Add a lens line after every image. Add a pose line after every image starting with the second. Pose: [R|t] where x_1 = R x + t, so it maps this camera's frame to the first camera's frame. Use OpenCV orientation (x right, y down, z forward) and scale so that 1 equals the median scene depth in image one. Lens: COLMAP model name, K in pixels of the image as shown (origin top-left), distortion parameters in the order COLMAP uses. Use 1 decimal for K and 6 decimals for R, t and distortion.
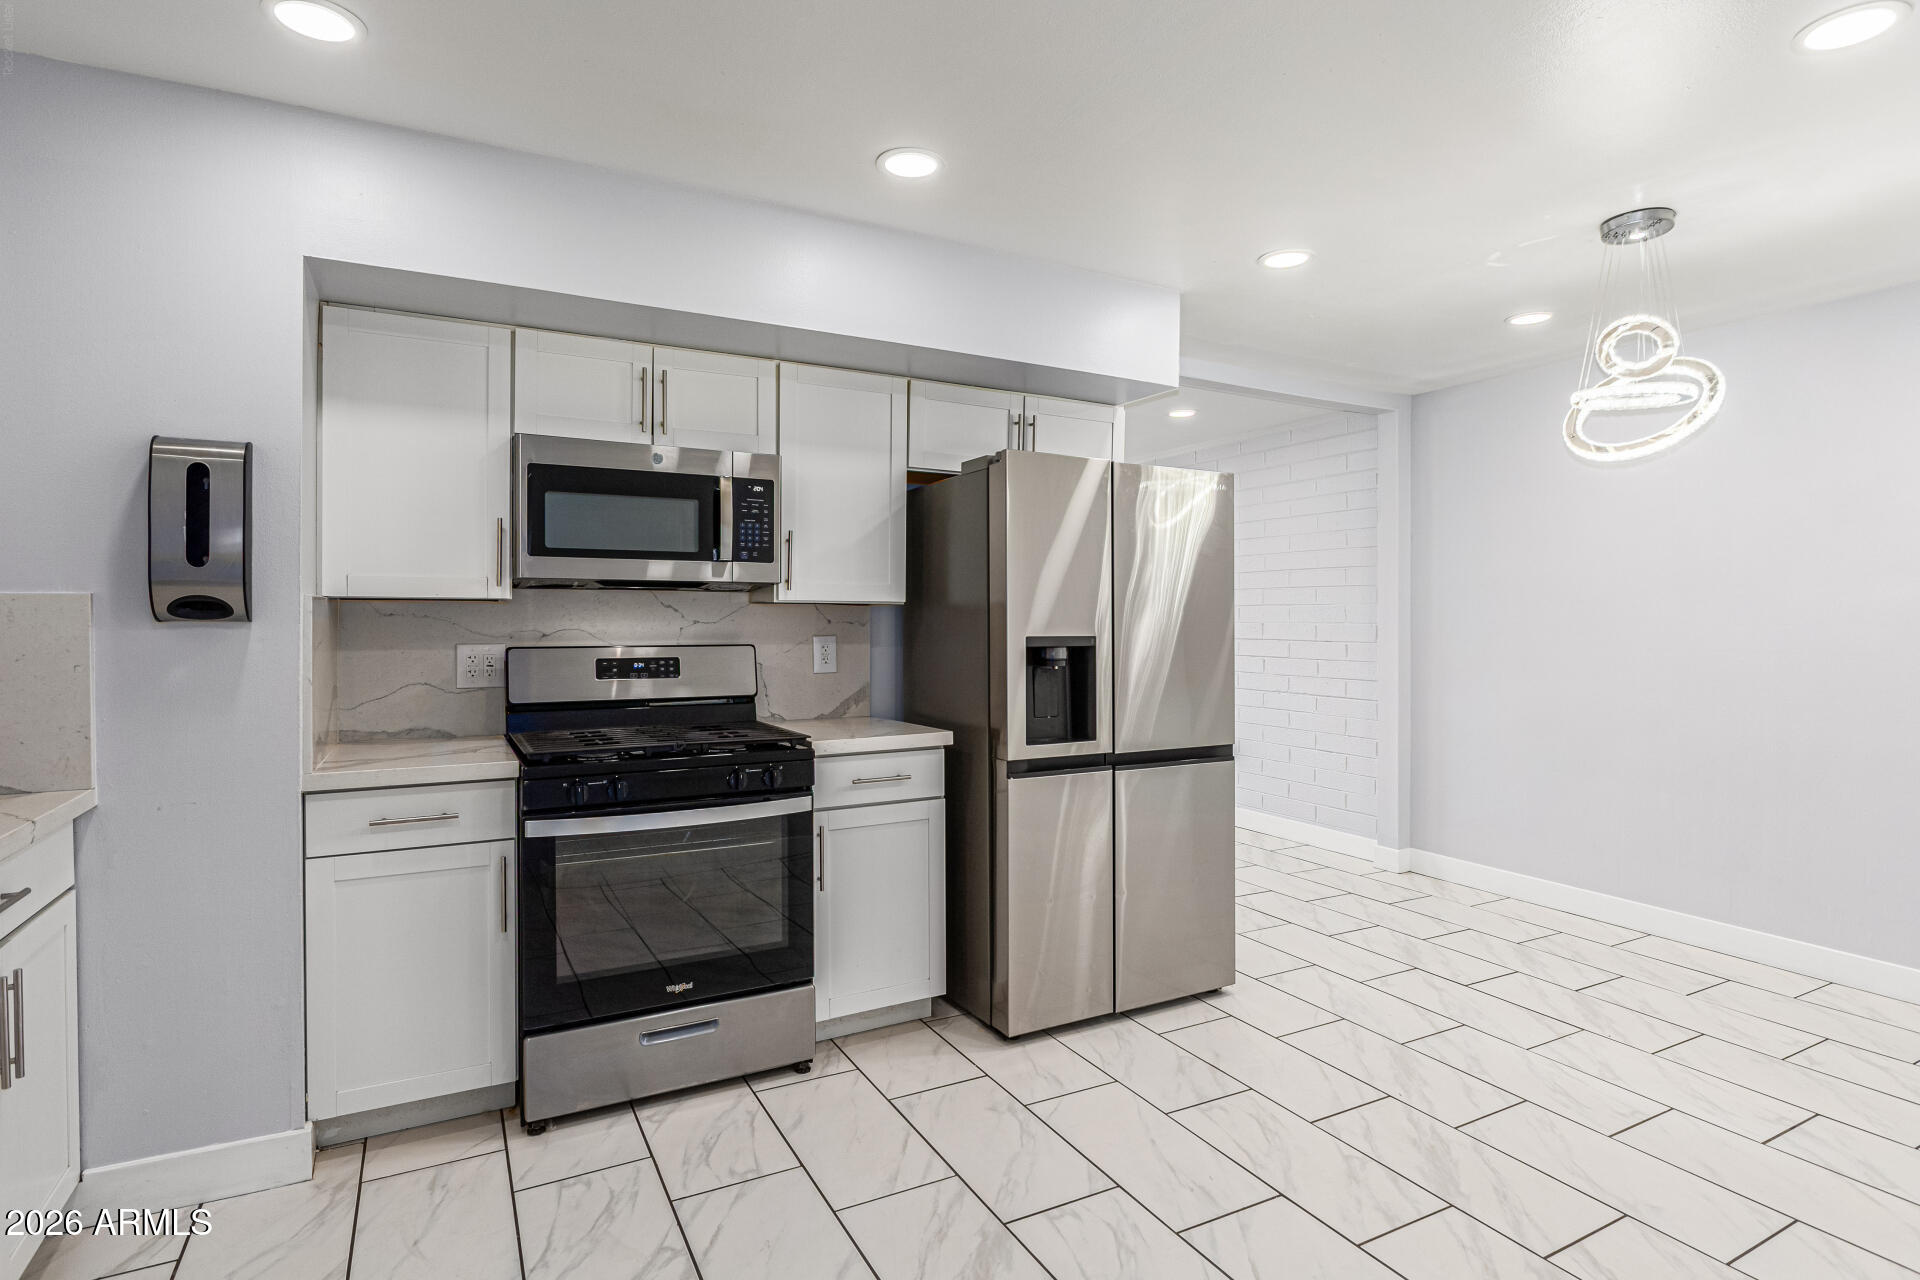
lens RADIAL K [[985.0, 0, 956.8], [0, 985.0, 645.1], [0, 0, 1]] dist [-0.016041, 0.000411]
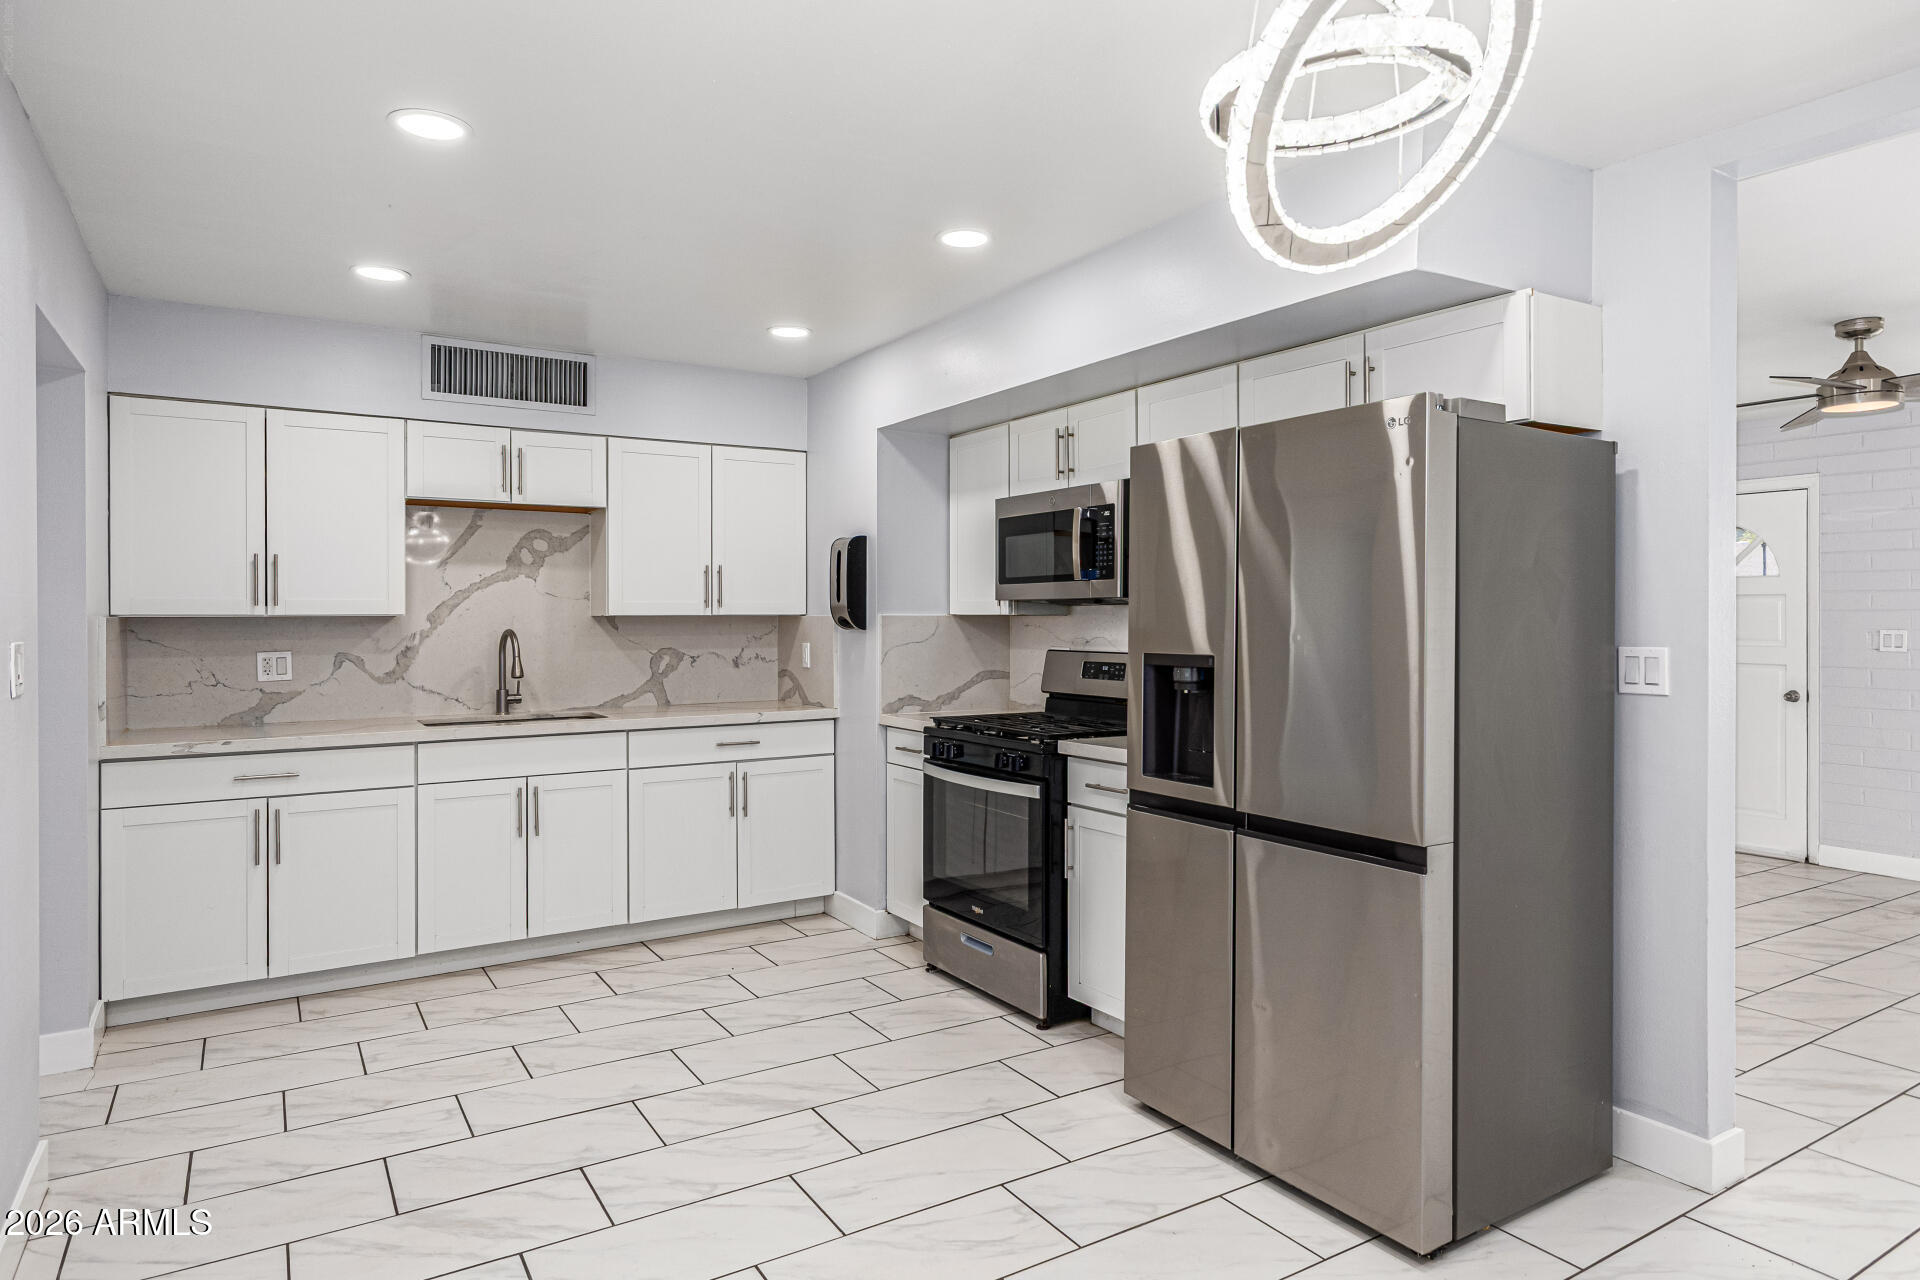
lens RADIAL K [[1110.3, 0, 948.5], [0, 1110.3, 628.1], [0, 0, 1]] dist [-0.010779, -0.001817]
pose [[0.064201, 0.008769, -0.997898, 1.370062], [-0.022364, 0.999723, 0.007347, -0.045209], [0.997686, 0.021845, 0.064379, 0.980978]]
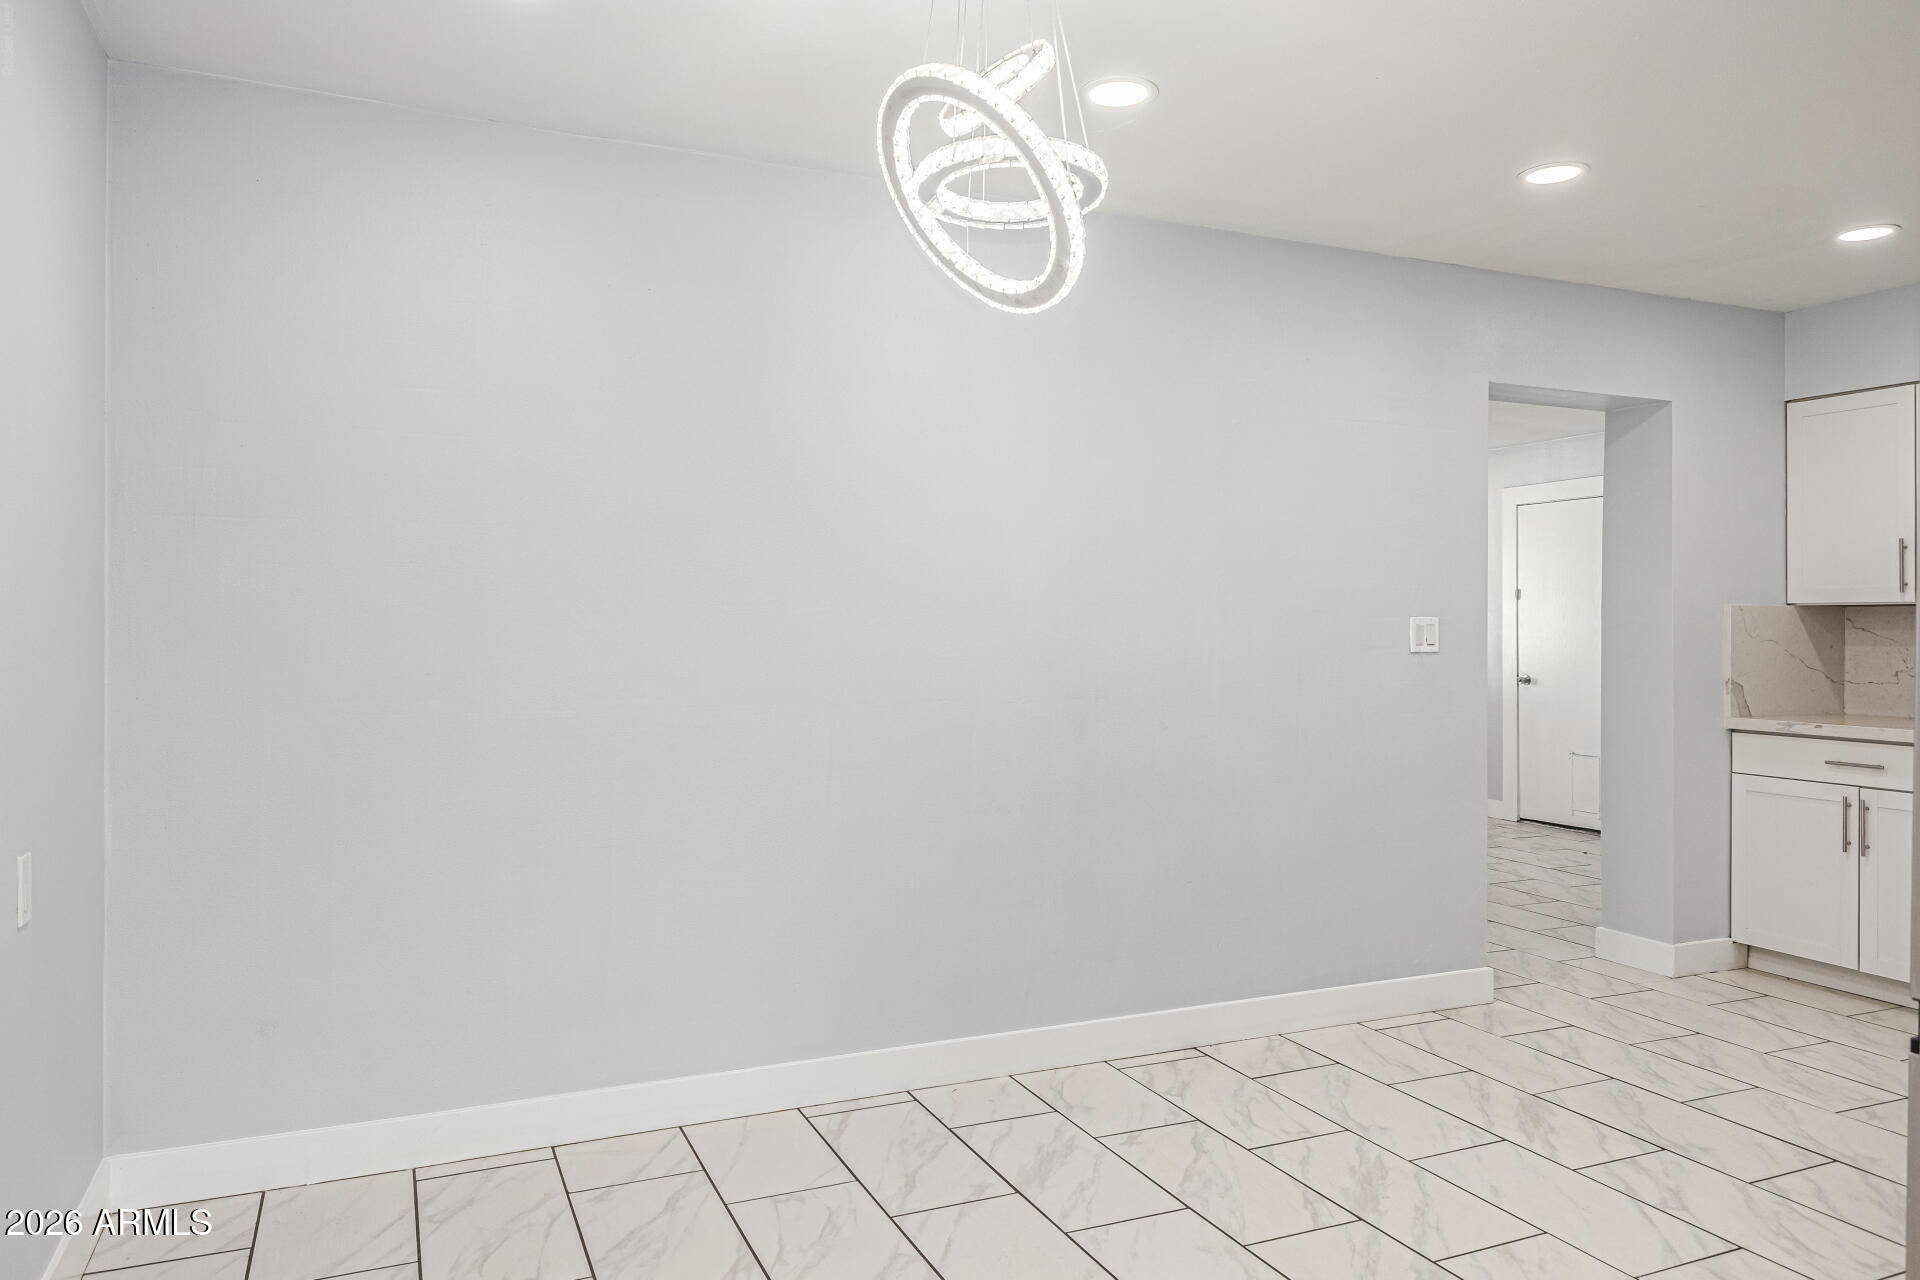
lens RADIAL K [[1272.9, 0, 960.6], [0, 1272.9, 633.1], [0, 0, 1]] dist [-0.002738, -0.004667]
pose [[-0.997772, 0.003714, 0.066616, 0.834020], [0.006409, 0.999168, 0.040281, -0.071053], [-0.066410, 0.040618, -0.996965, 2.087945]]
